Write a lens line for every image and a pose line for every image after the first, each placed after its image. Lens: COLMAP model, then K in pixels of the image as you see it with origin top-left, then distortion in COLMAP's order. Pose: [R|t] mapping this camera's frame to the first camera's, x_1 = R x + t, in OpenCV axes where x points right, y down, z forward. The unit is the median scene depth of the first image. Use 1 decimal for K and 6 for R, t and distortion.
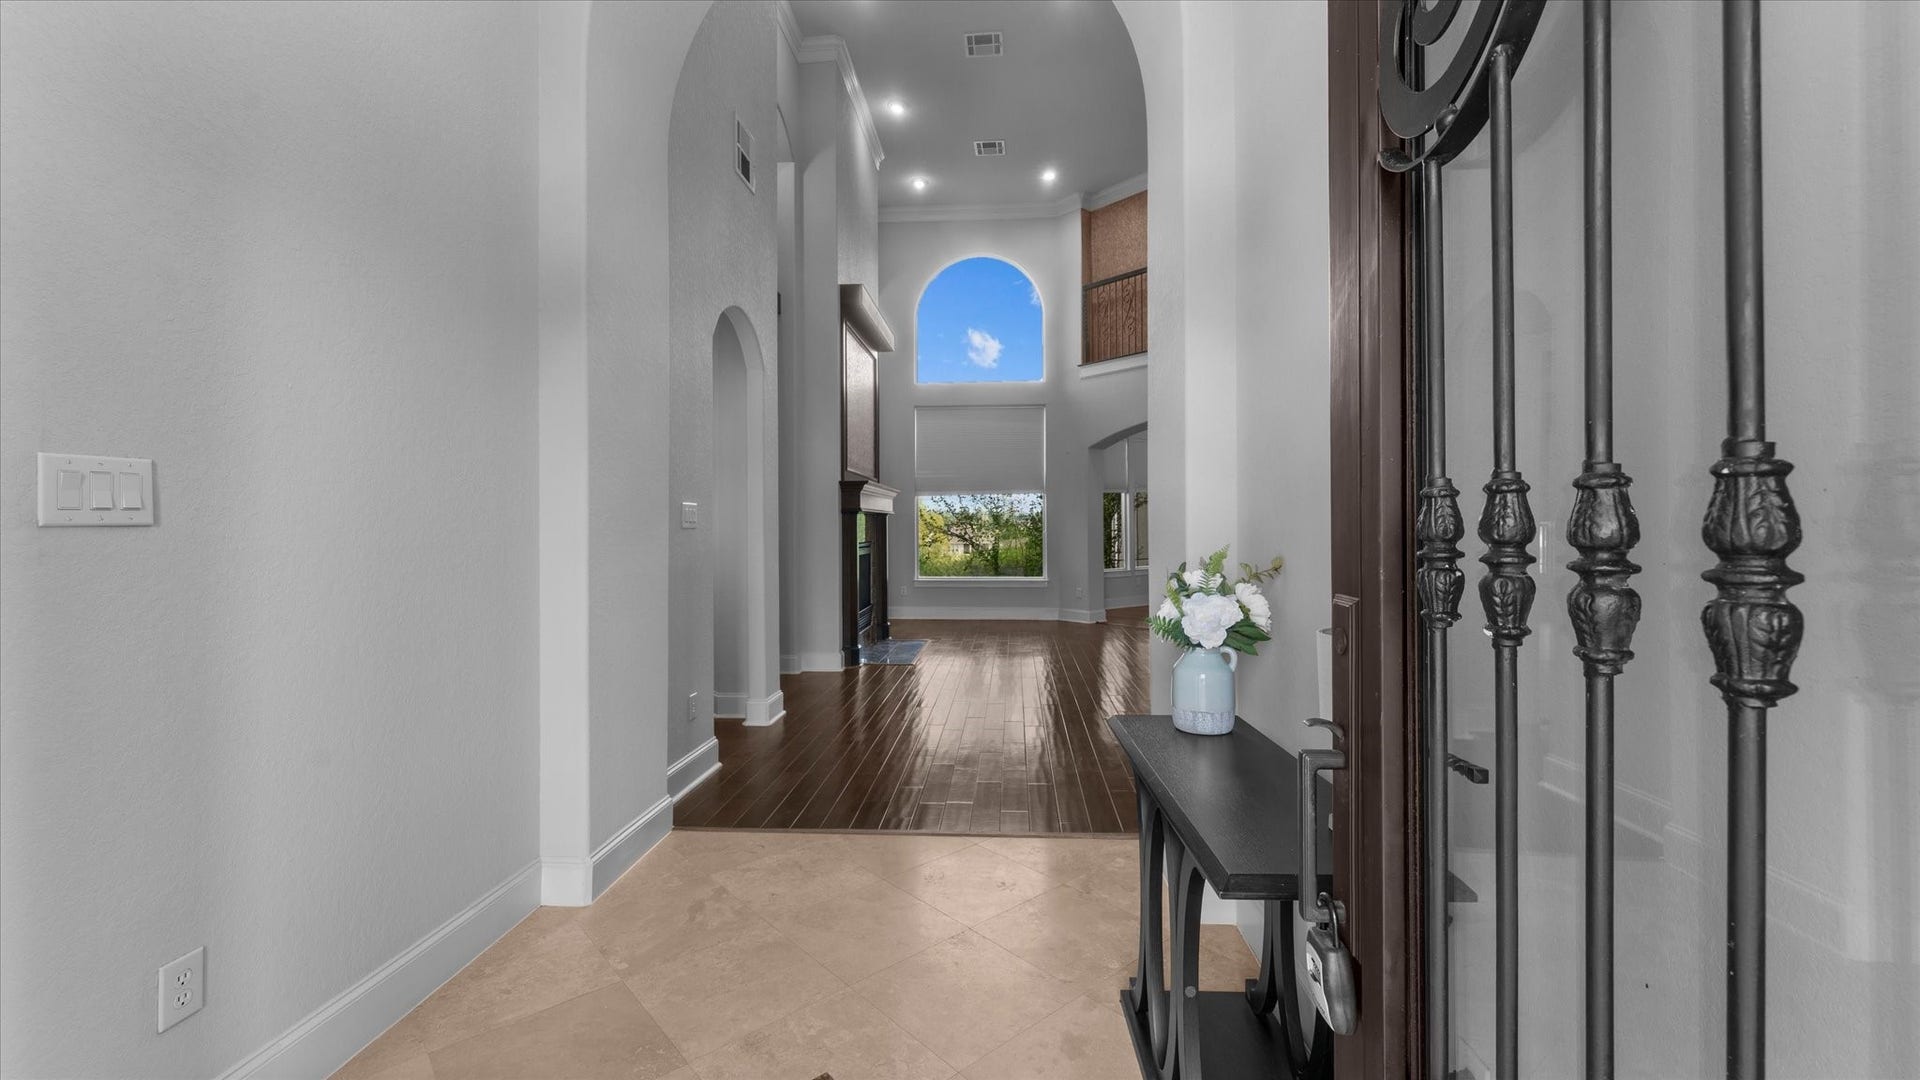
lens RADIAL K [[774.9, 0, 960.7], [0, 774.9, 525.2], [0, 0, 1]] dist [-0.023440, 0.000082]
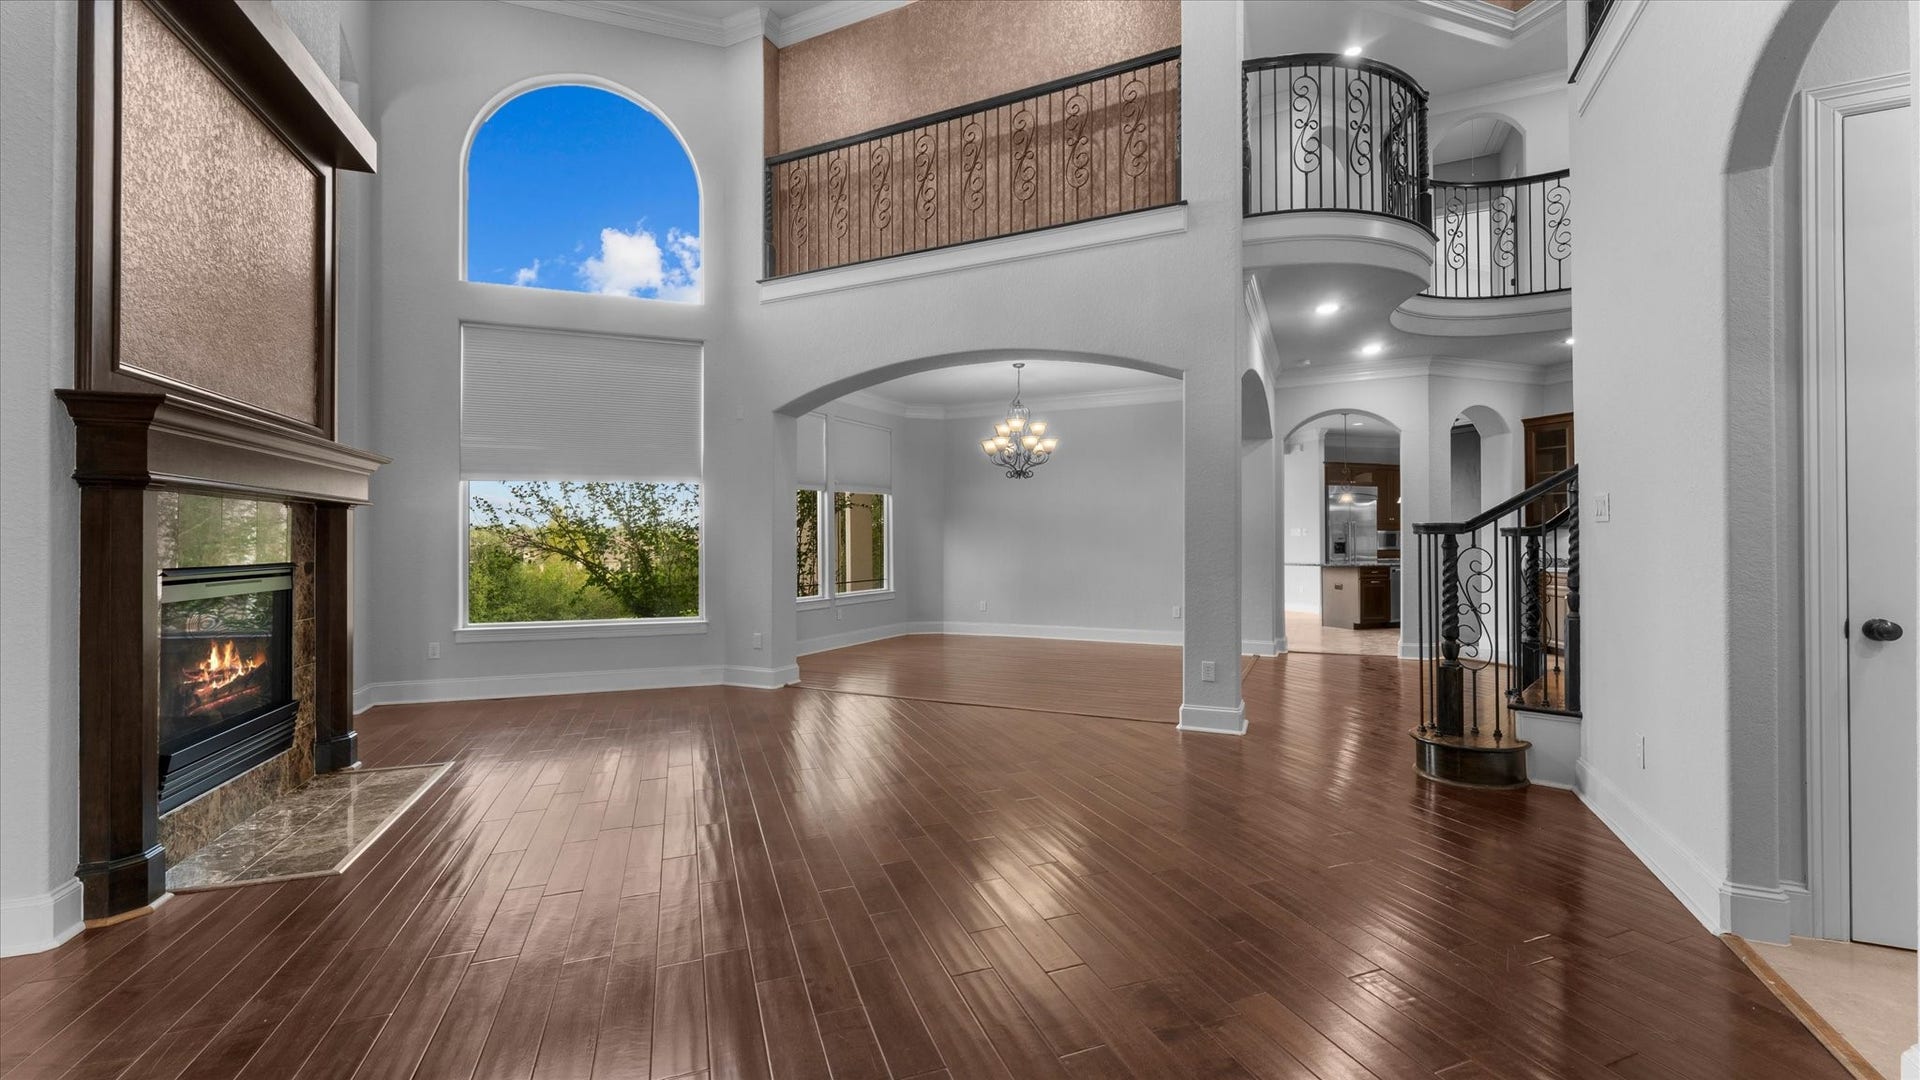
lens RADIAL K [[779.6, 0, 957.5], [0, 779.6, 535.1], [0, 0, 1]] dist [0.000287, 0.000126]
pose [[0.918169, 0.001777, 0.396185, 0.049032], [0.002072, 0.999955, -0.009289, 0.008029], [-0.396183, 0.009350, 0.918124, 0.345998]]
